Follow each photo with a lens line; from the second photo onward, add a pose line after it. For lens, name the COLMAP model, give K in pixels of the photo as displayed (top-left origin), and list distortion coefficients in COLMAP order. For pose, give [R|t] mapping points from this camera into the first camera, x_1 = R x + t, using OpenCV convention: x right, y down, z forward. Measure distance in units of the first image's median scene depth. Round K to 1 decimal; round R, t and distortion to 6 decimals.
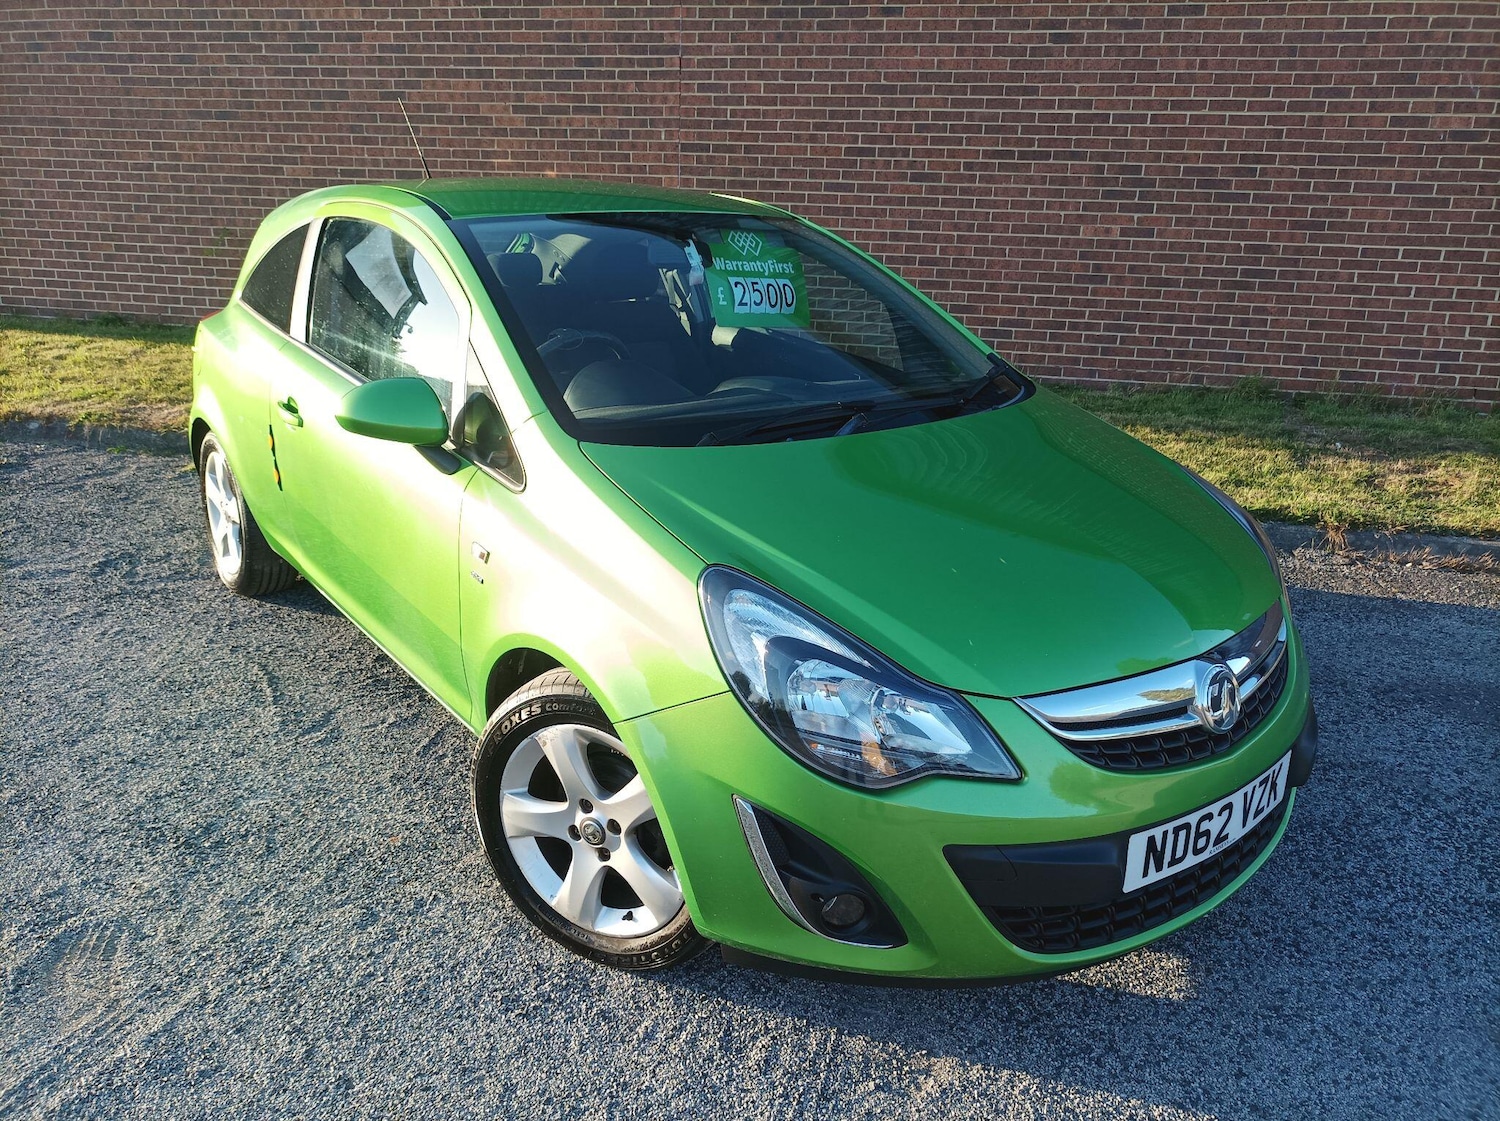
lens RADIAL K [[1117.5, 0, 753.2], [0, 1117.5, 559.5], [0, 0, 1]] dist [0.020114, -0.009482]
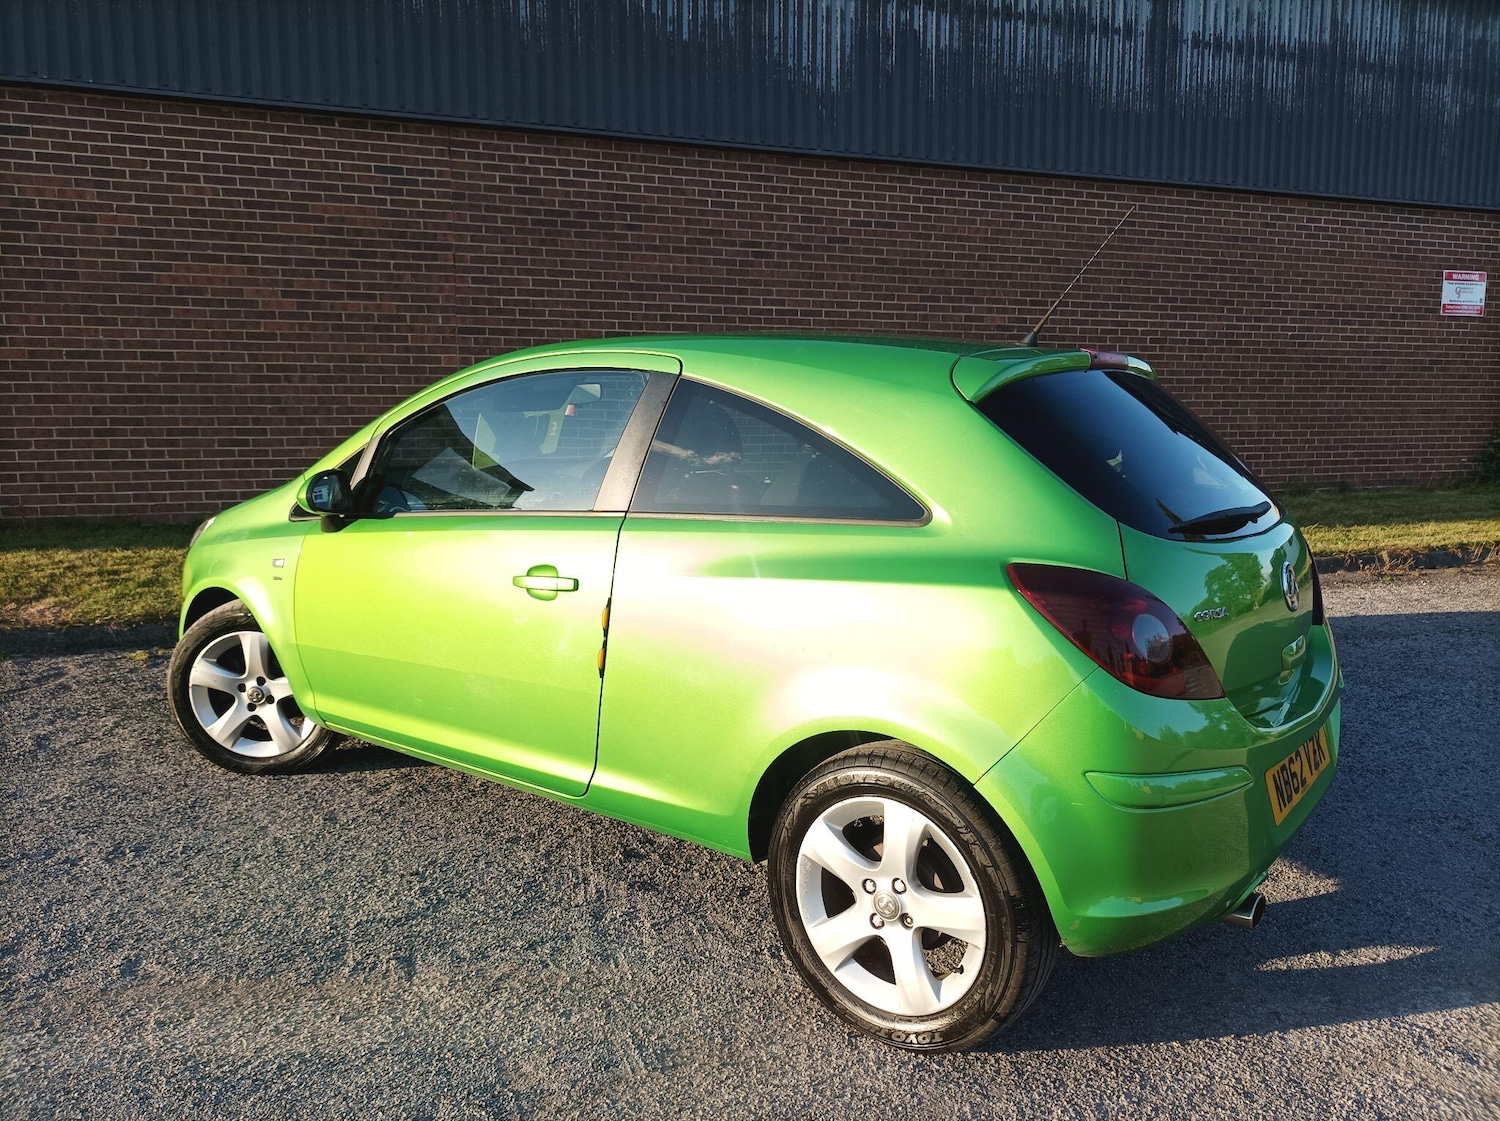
lens RADIAL K [[1117.5, 0, 748.3], [0, 1117.5, 560.7], [0, 0, 1]] dist [0.020114, -0.009482]
pose [[0.839592, -0.102672, 0.533426, -0.463019], [0.183838, 0.977737, -0.101163, 0.021522], [-0.511164, 0.182999, 0.839775, -0.039436]]
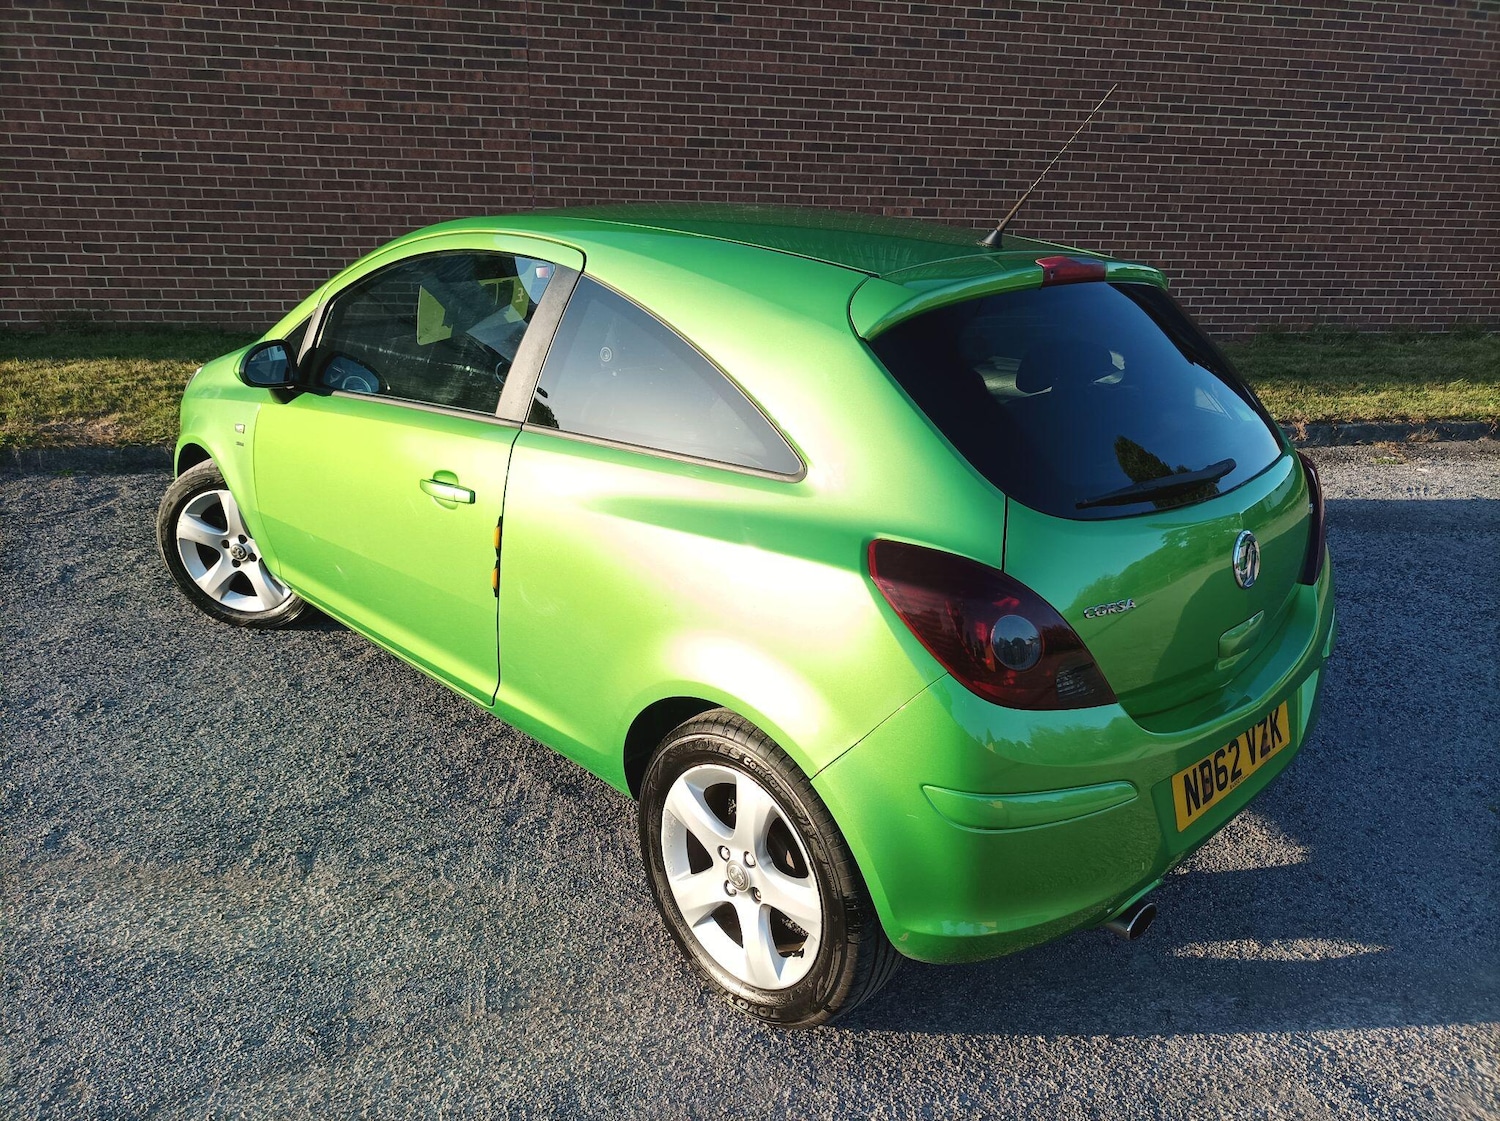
lens RADIAL K [[1117.5, 0, 748.9], [0, 1117.5, 557.4], [0, 0, 1]] dist [0.020114, -0.009482]
pose [[0.905773, -0.139046, 0.400301, -0.377722], [0.126658, 0.990285, 0.057386, -0.009610], [-0.404392, -0.001277, 0.914585, -0.051947]]
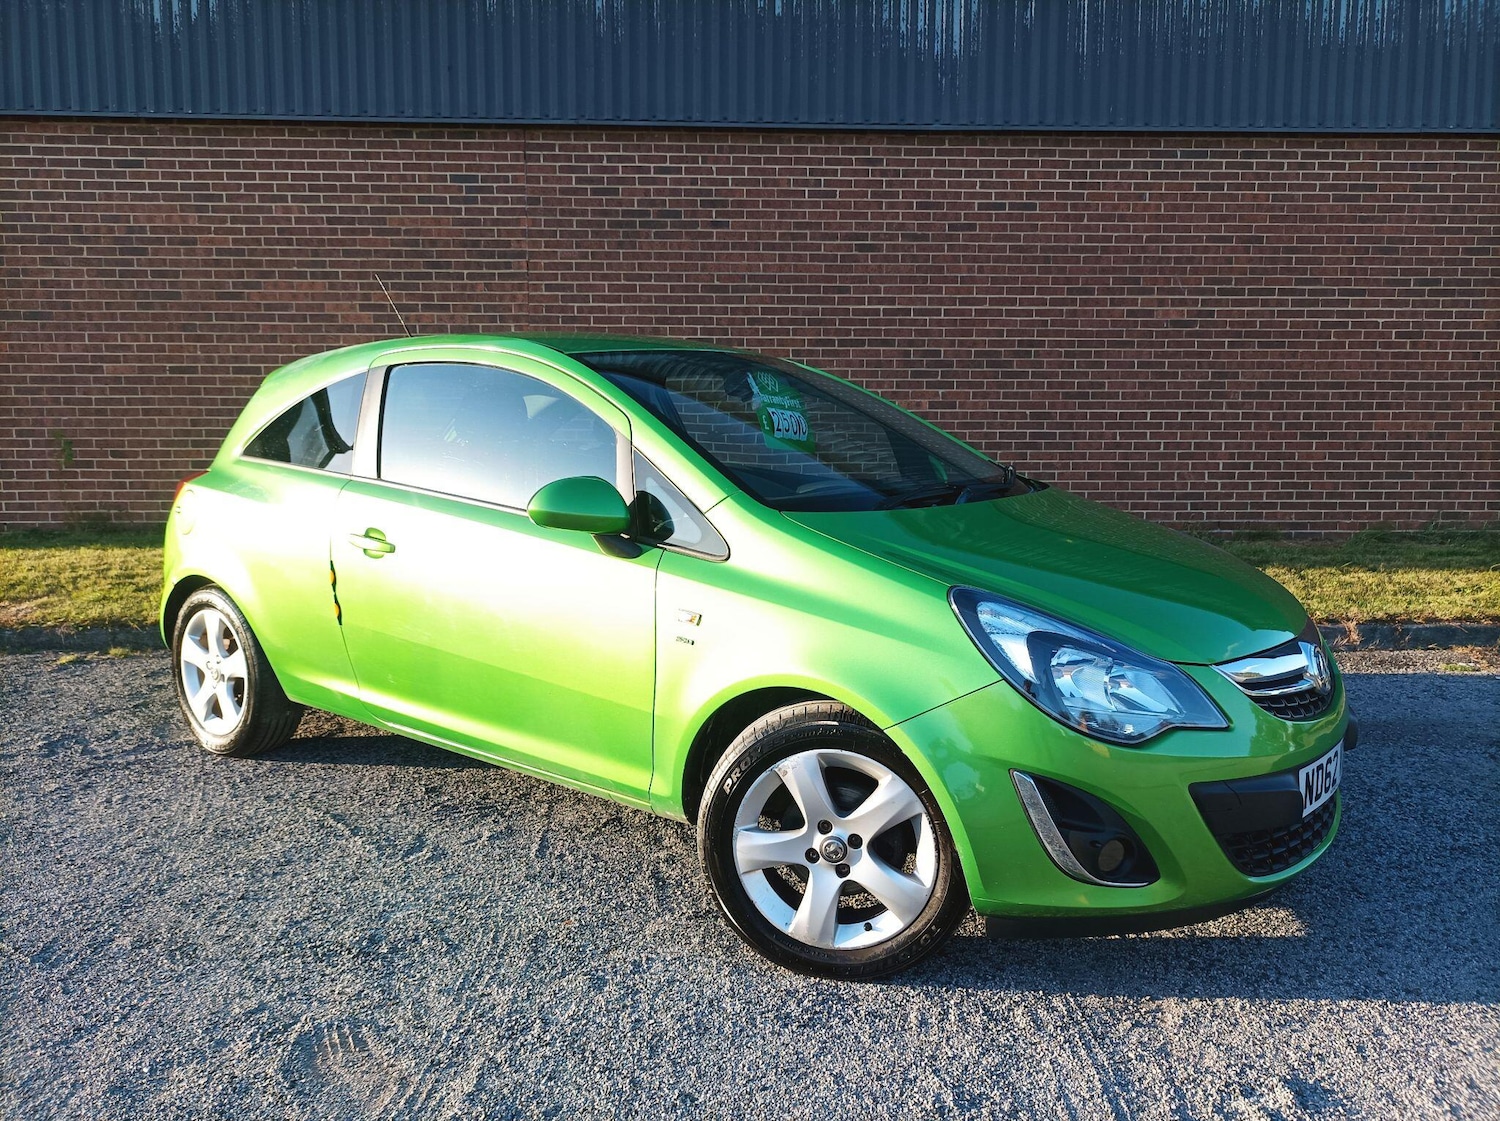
lens RADIAL K [[1117.5, 0, 751.0], [0, 1117.5, 558.9], [0, 0, 1]] dist [0.020114, -0.009482]
pose [[0.967520, -0.056607, 0.246374, -0.143558], [0.100679, 0.980262, -0.170145, 0.041849], [-0.231879, 0.189424, 0.954123, -0.030064]]
